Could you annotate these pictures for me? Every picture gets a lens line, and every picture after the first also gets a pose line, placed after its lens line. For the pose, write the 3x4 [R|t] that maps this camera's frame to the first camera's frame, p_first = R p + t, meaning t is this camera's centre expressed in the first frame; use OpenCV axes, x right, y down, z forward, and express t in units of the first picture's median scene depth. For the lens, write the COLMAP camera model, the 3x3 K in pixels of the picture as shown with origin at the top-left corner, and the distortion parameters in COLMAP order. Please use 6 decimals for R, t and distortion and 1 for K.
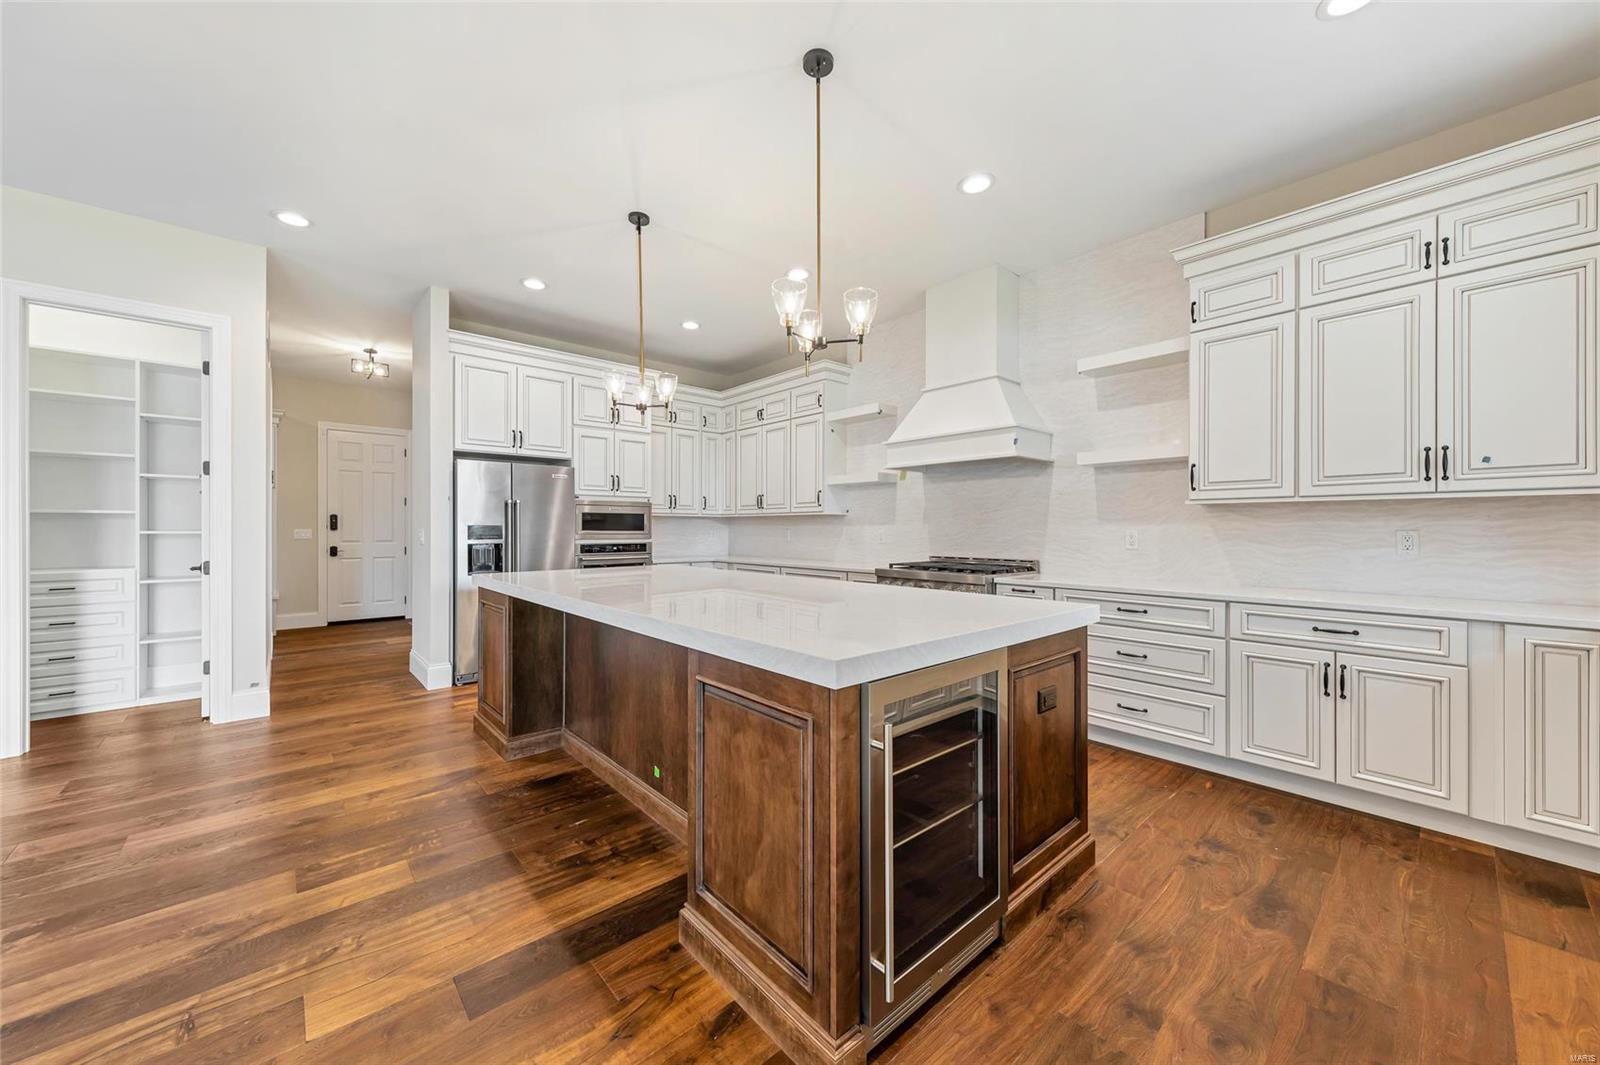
lens RADIAL K [[584.6, 0, 809.5], [0, 584.6, 528.6], [0, 0, 1]] dist [-0.002680, 0.000394]
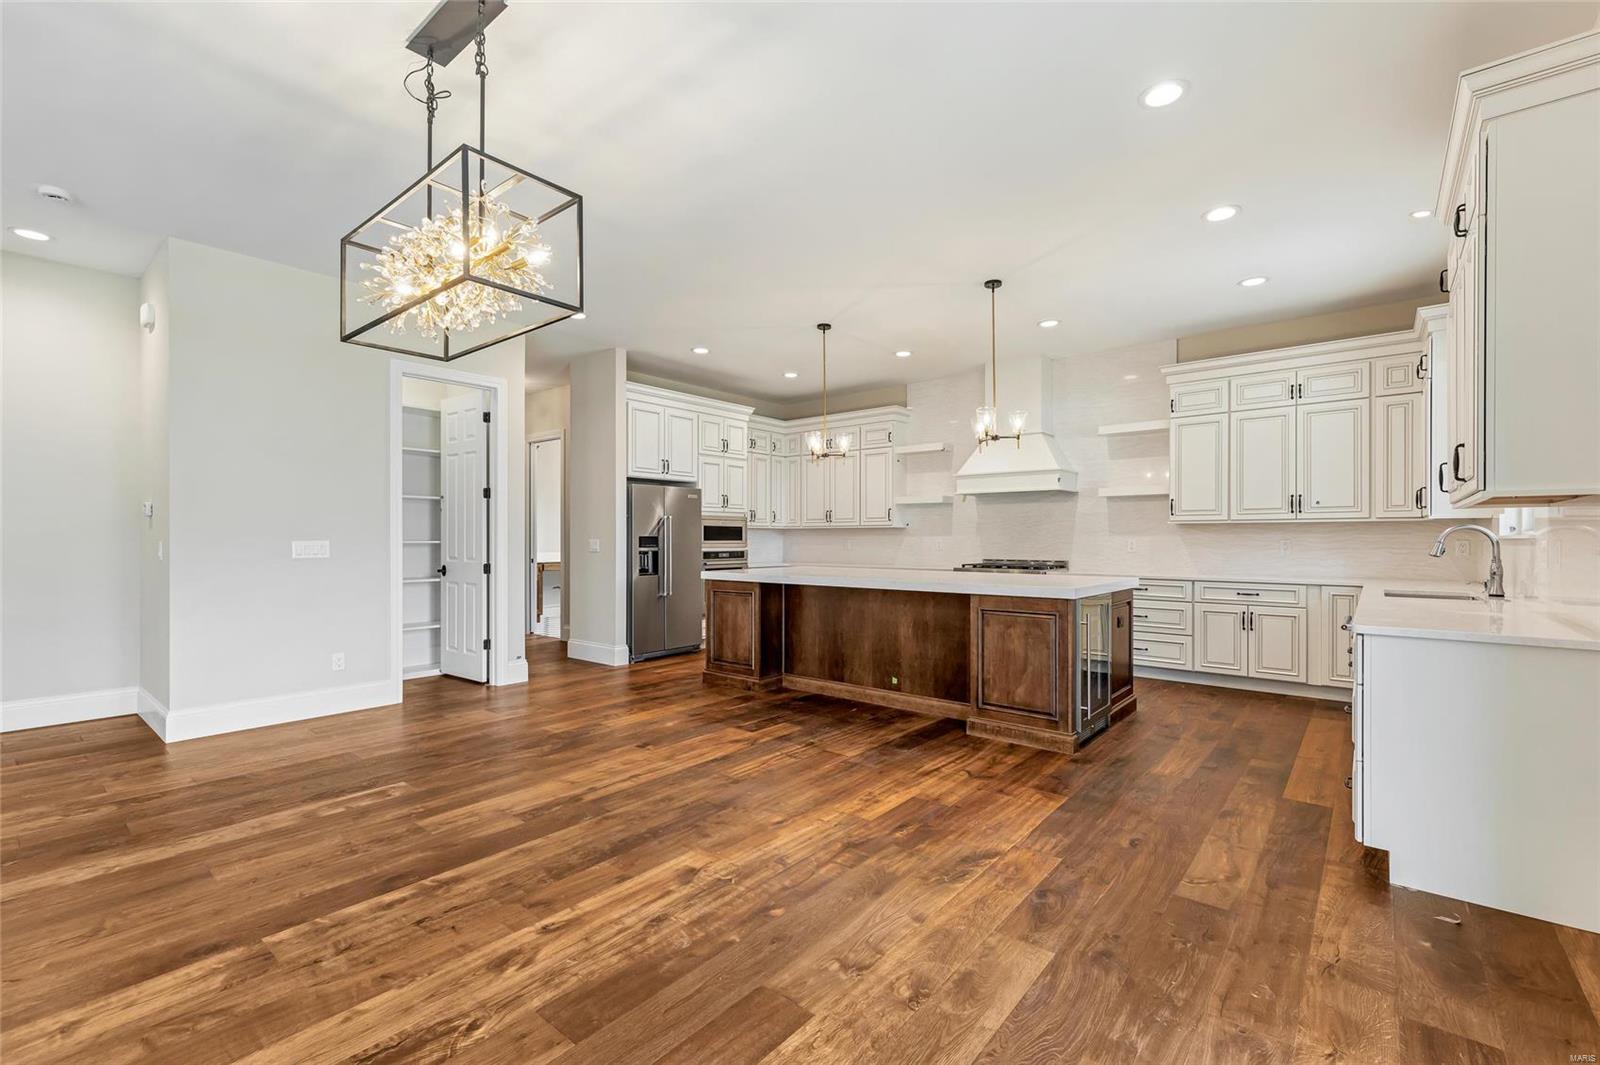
lens RADIAL K [[695.0, 0, 808.2], [0, 695.0, 538.2], [0, 0, 1]] dist [-0.004873, -0.001268]
pose [[0.988931, 0.000103, 0.148378, -0.532545], [0.000111, 0.999999, -0.001437, 0.000964], [-0.148378, 0.001437, 0.988930, -0.641746]]
